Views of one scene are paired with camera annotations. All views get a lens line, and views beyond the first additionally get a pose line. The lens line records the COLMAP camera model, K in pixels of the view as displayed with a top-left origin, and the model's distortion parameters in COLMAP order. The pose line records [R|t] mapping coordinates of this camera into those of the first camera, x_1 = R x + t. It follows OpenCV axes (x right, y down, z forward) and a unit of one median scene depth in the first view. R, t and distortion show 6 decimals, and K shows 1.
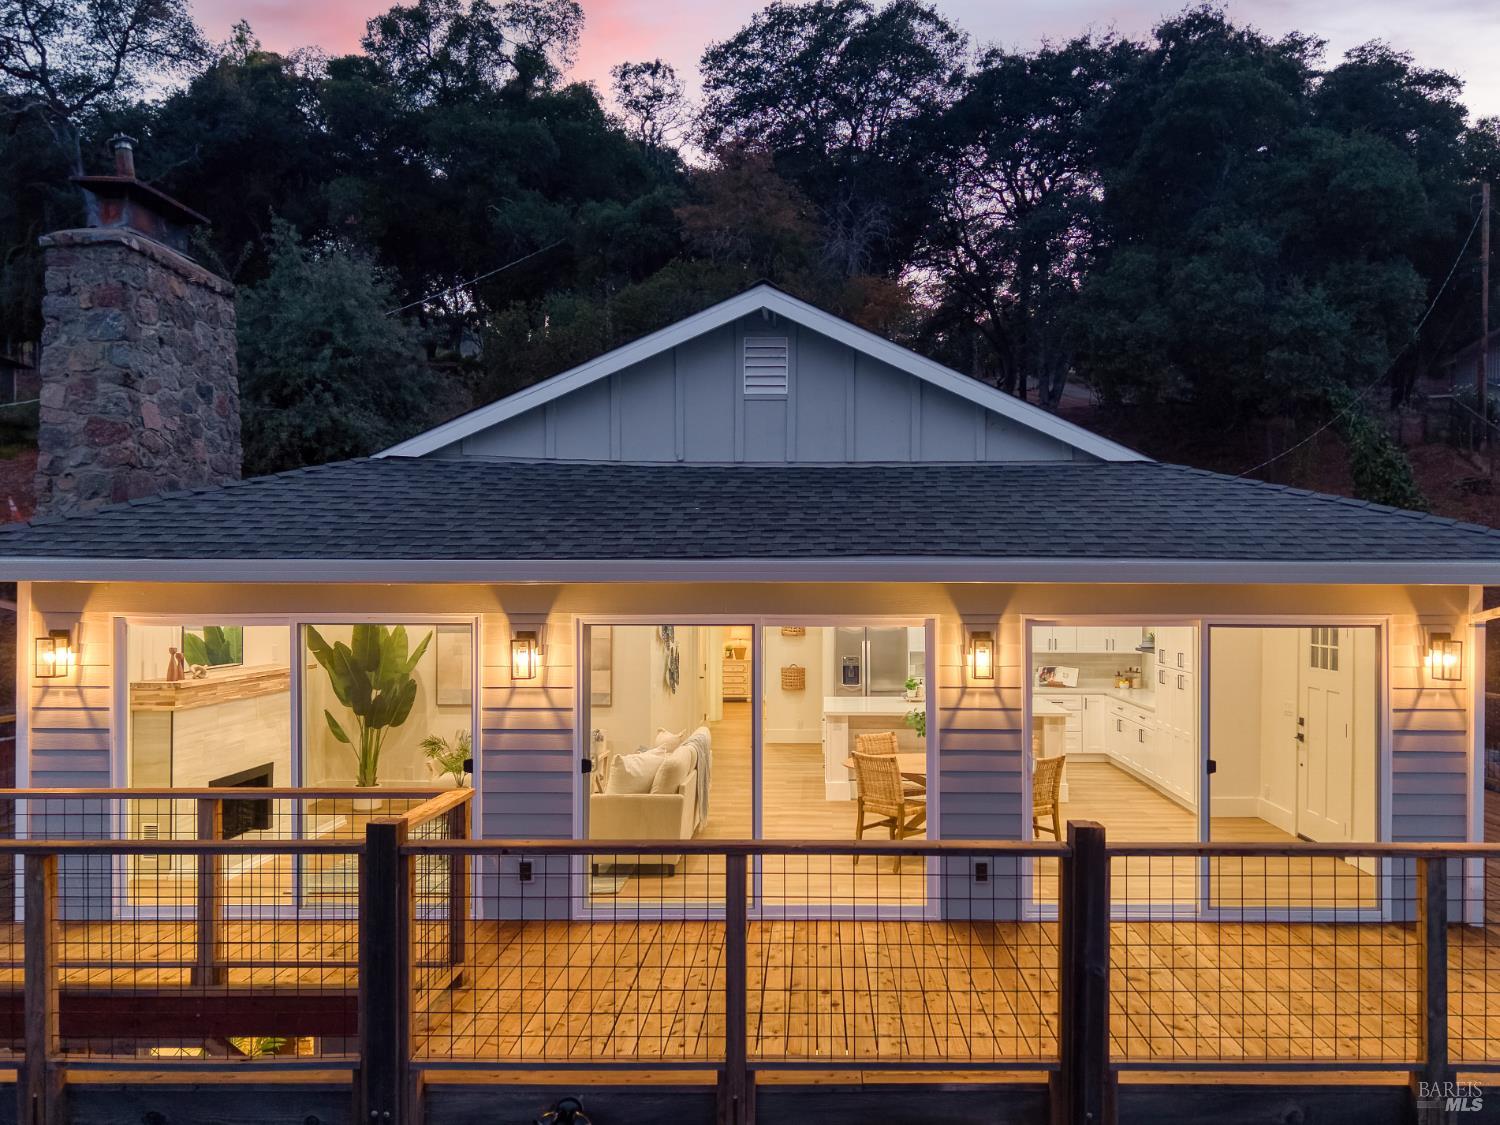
lens RADIAL K [[1142.5, 0, 795.9], [0, 1142.5, 588.1], [0, 0, 1]] dist [0.005497, 0.000123]
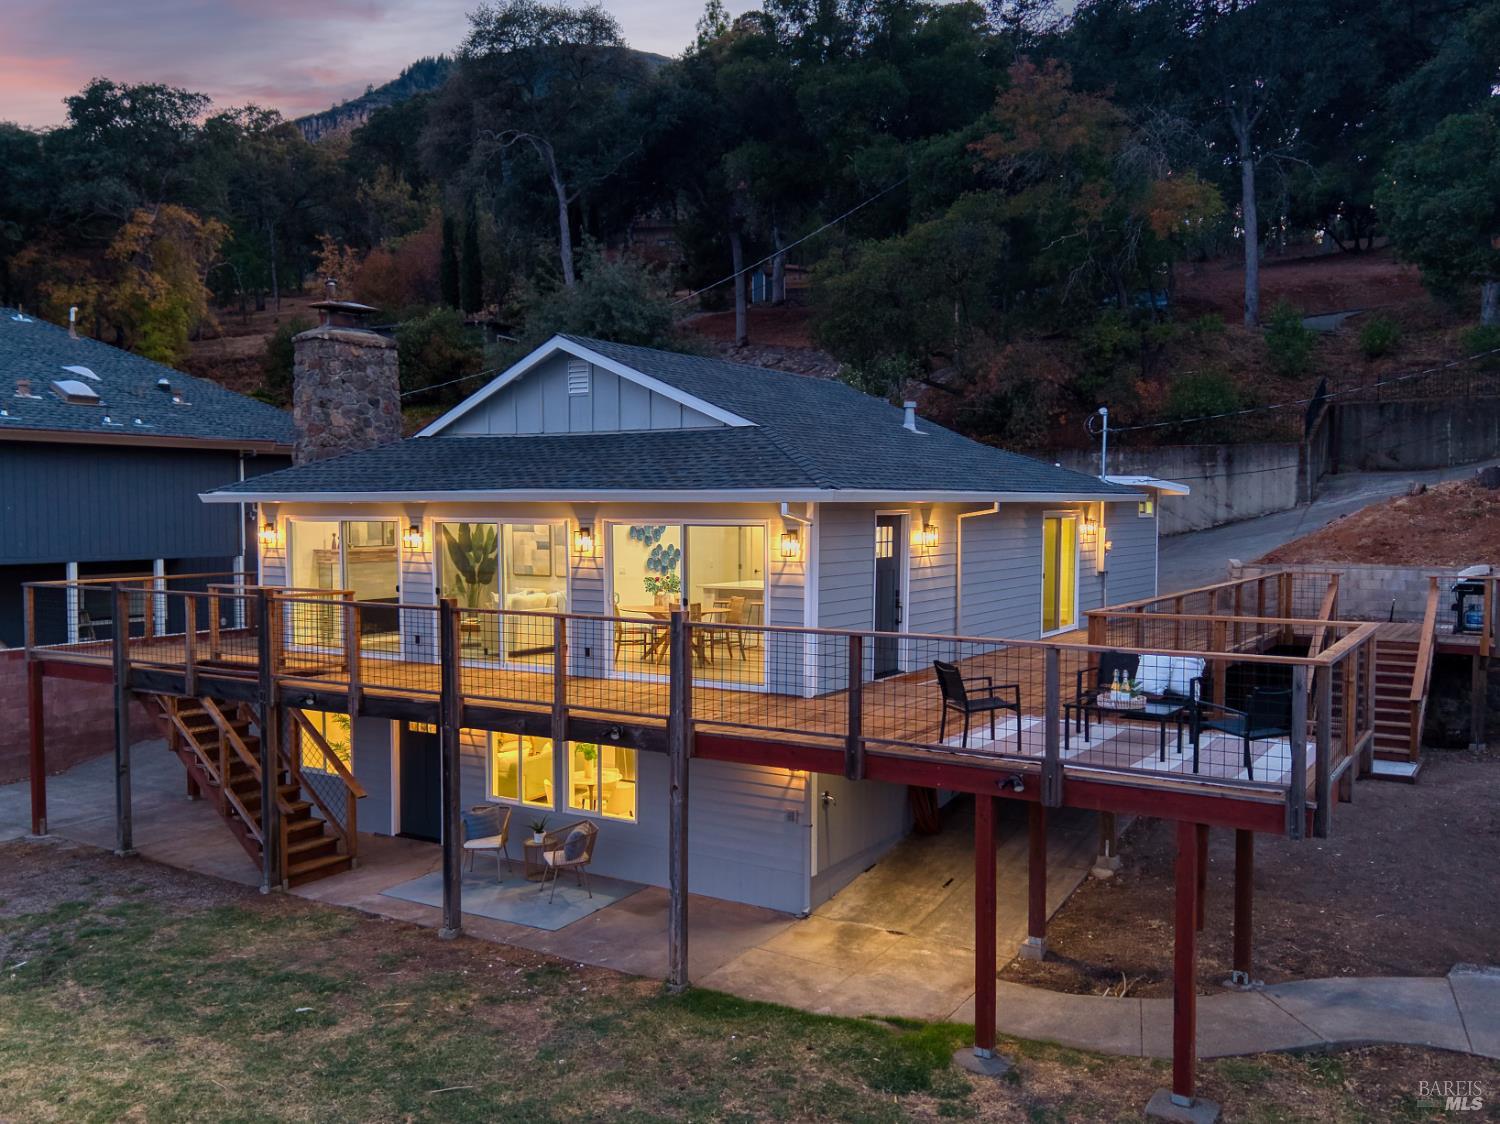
lens RADIAL K [[1296.5, 0, 705.8], [0, 1296.5, 568.8], [0, 0, 1]] dist [0.001706, -0.012813]
pose [[0.841236, 0.023571, -0.540154, 0.297298], [0.004958, 0.998671, 0.051302, -0.000274], [0.540645, -0.045836, 0.840001, -0.141888]]
